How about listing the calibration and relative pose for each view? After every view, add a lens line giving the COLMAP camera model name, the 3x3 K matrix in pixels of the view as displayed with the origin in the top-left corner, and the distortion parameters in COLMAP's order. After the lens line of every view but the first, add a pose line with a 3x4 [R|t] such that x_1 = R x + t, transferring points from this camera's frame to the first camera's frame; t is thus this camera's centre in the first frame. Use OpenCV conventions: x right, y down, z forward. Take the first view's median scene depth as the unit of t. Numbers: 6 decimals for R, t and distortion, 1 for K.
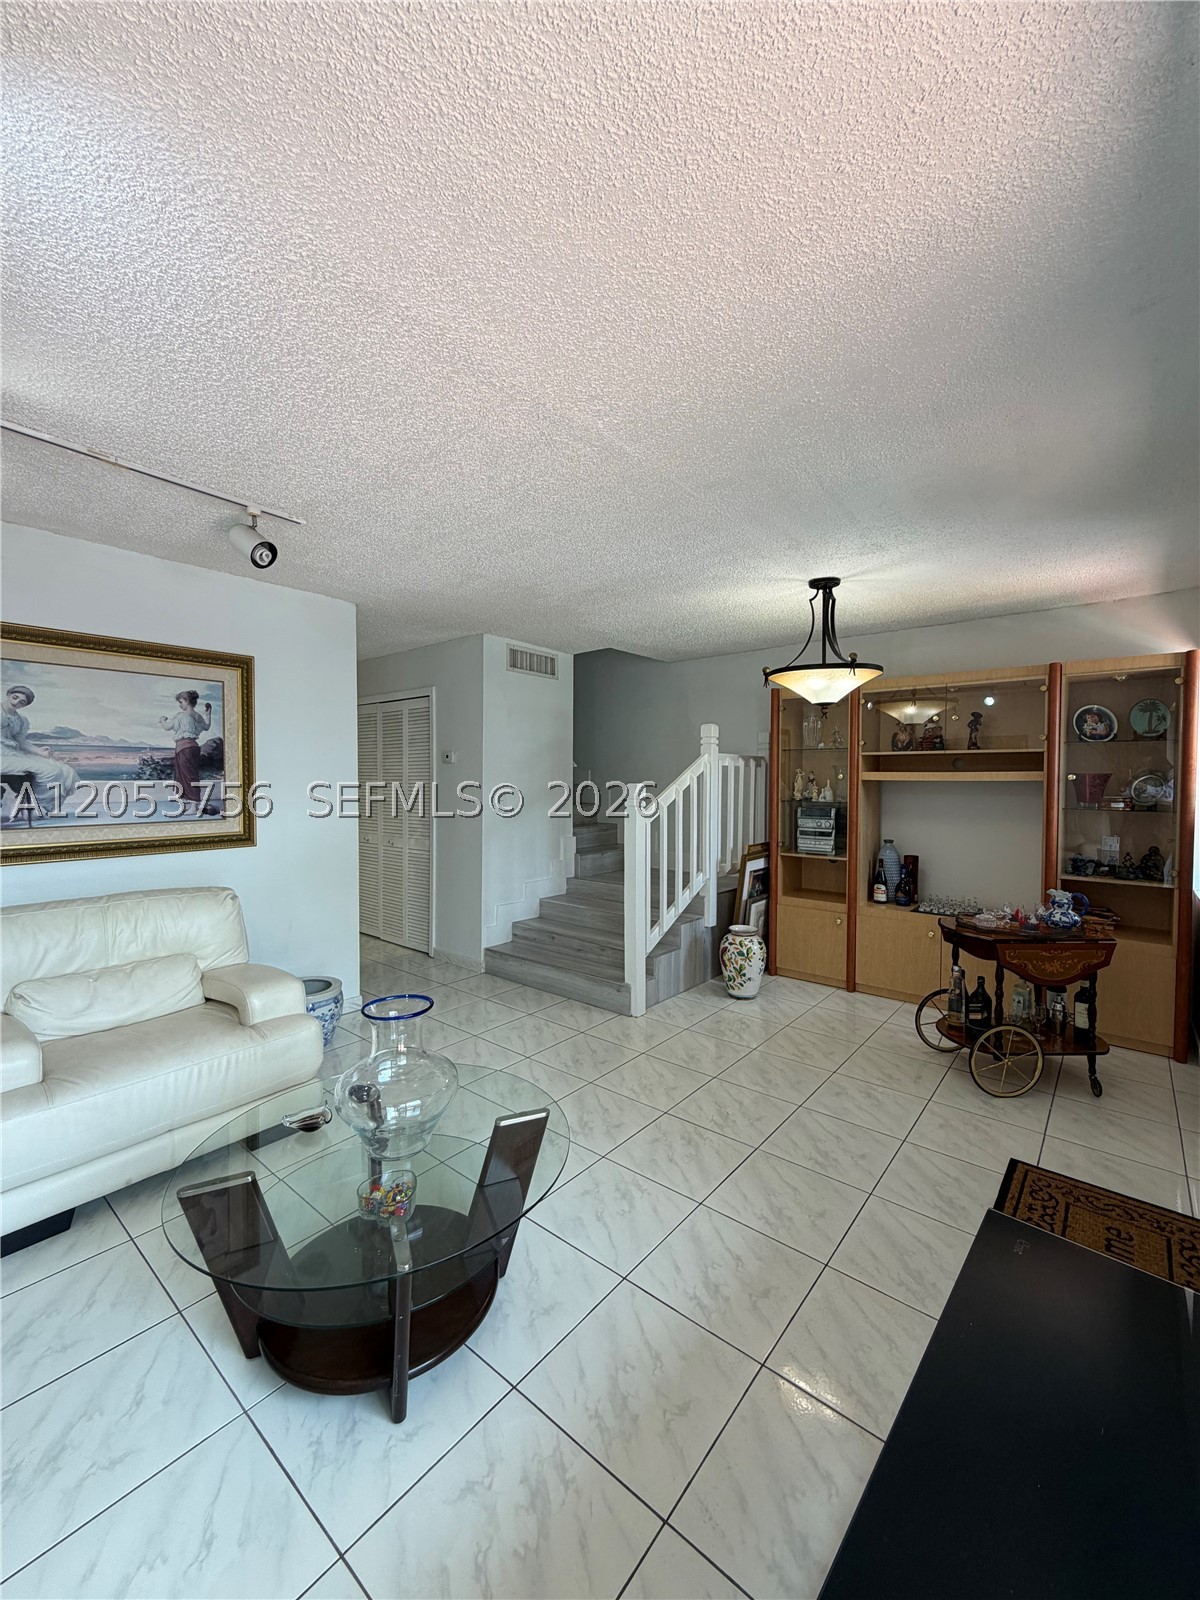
lens RADIAL K [[637.1, 0, 600.3], [0, 637.1, 795.6], [0, 0, 1]] dist [-0.000267, -0.000116]
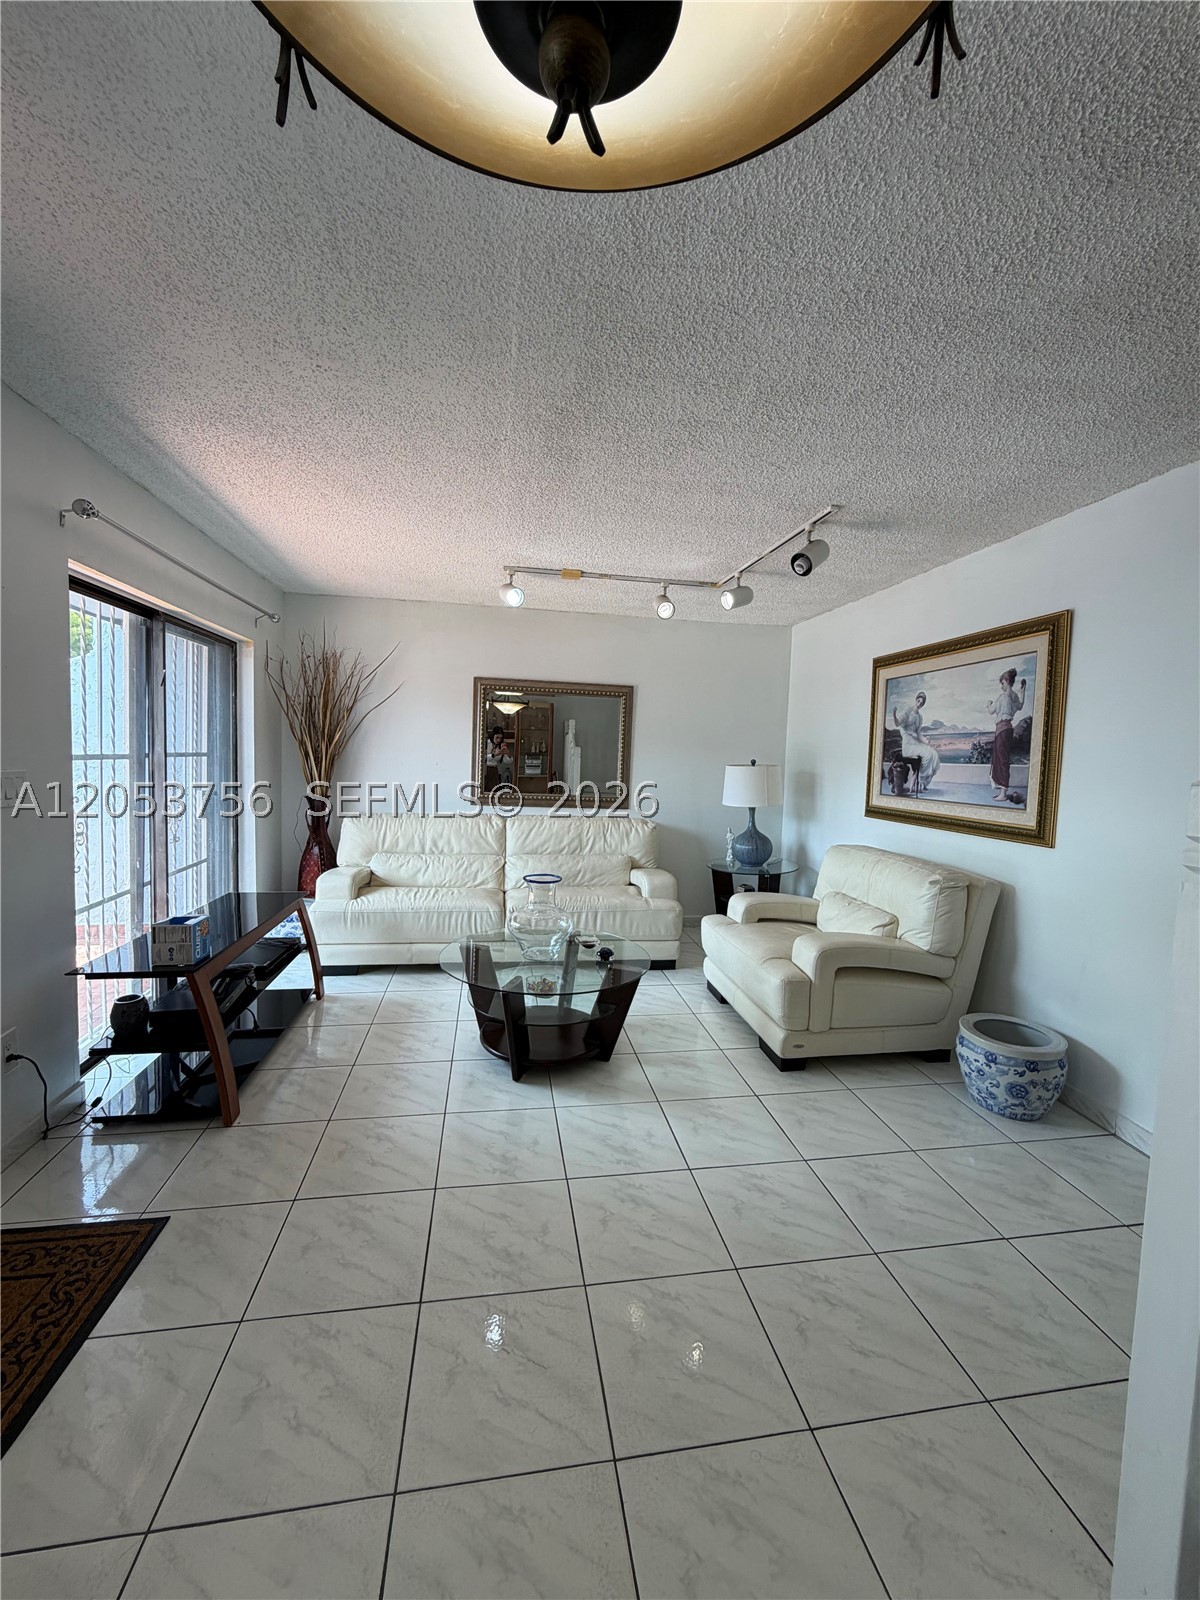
lens RADIAL K [[636.5, 0, 601.5], [0, 636.5, 796.2], [0, 0, 1]] dist [0.001786, 0.000298]
pose [[-0.653815, 0.027039, -0.756171, 0.418671], [-0.052427, 0.995341, 0.080922, -0.020376], [0.754836, 0.092552, -0.649351, 1.048903]]
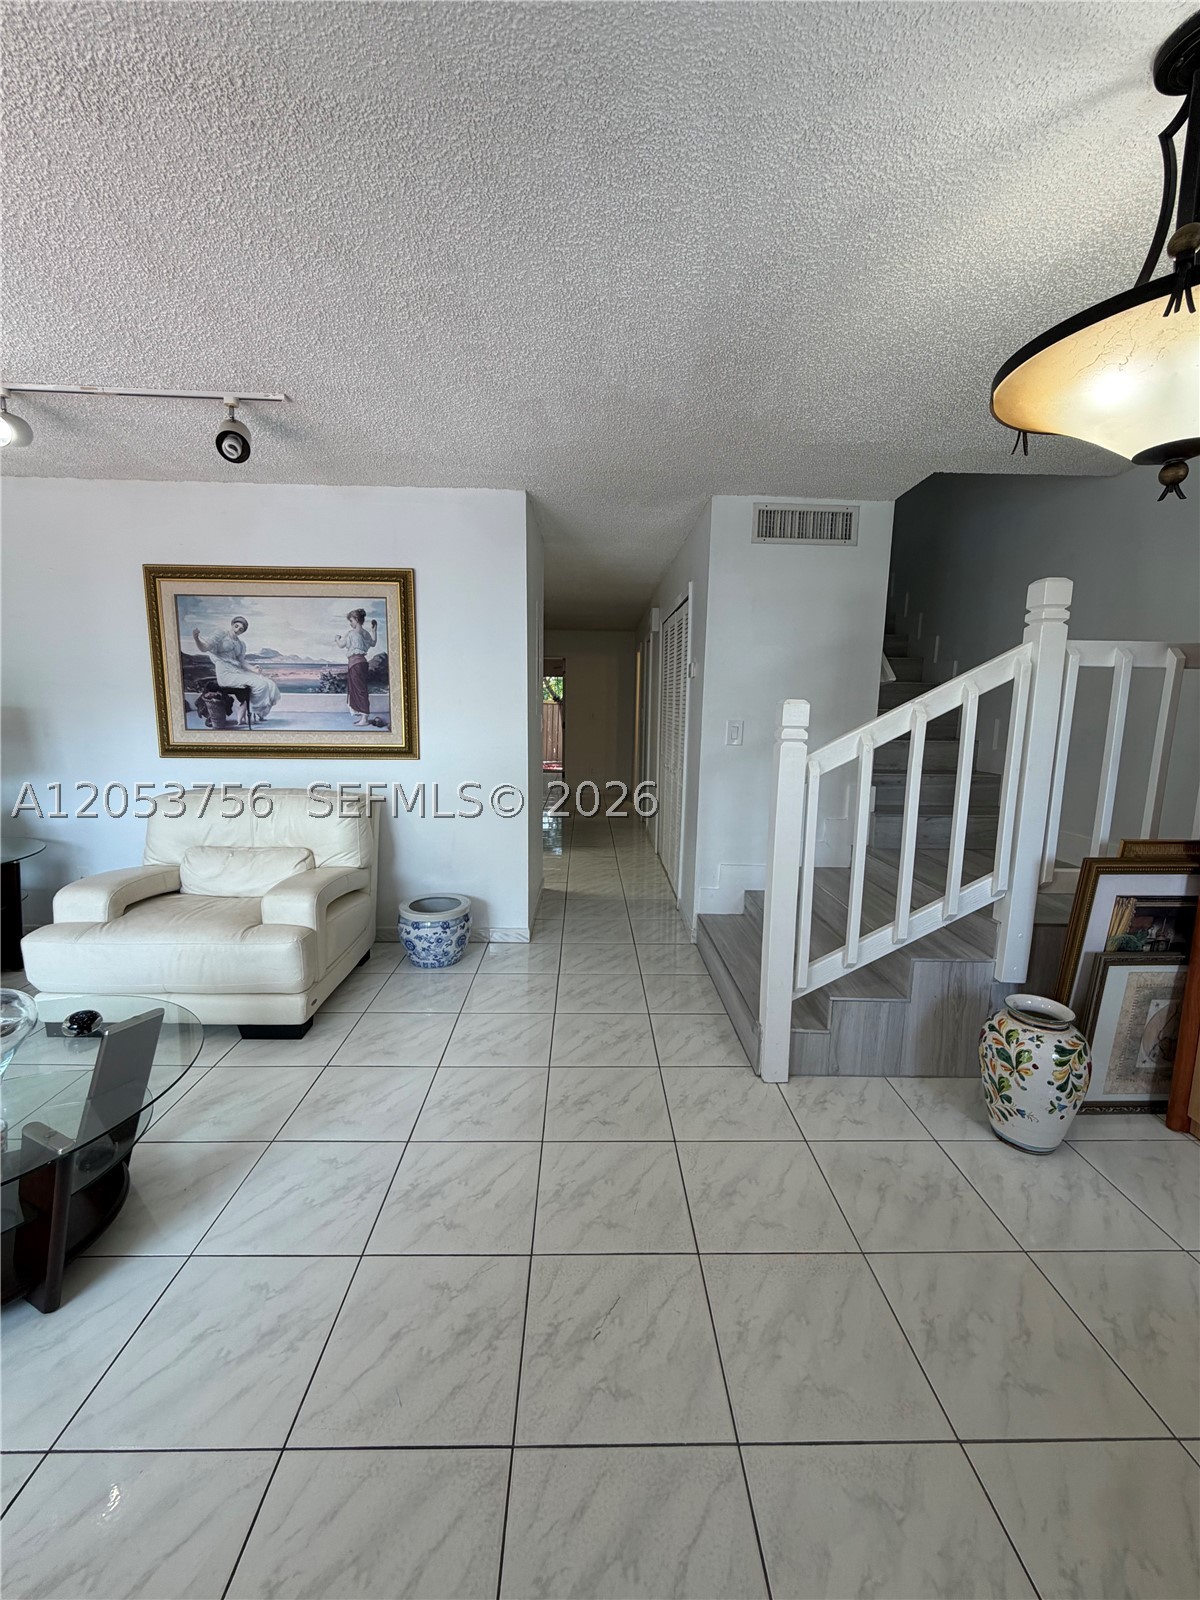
lens RADIAL K [[637.1, 0, 600.3], [0, 637.1, 795.6], [0, 0, 1]] dist [-0.000267, -0.000116]
pose [[0.656045, 0.111215, -0.746482, 0.409164], [-0.031720, 0.992272, 0.119957, 0.004238], [0.754055, -0.055019, 0.654503, 0.526436]]
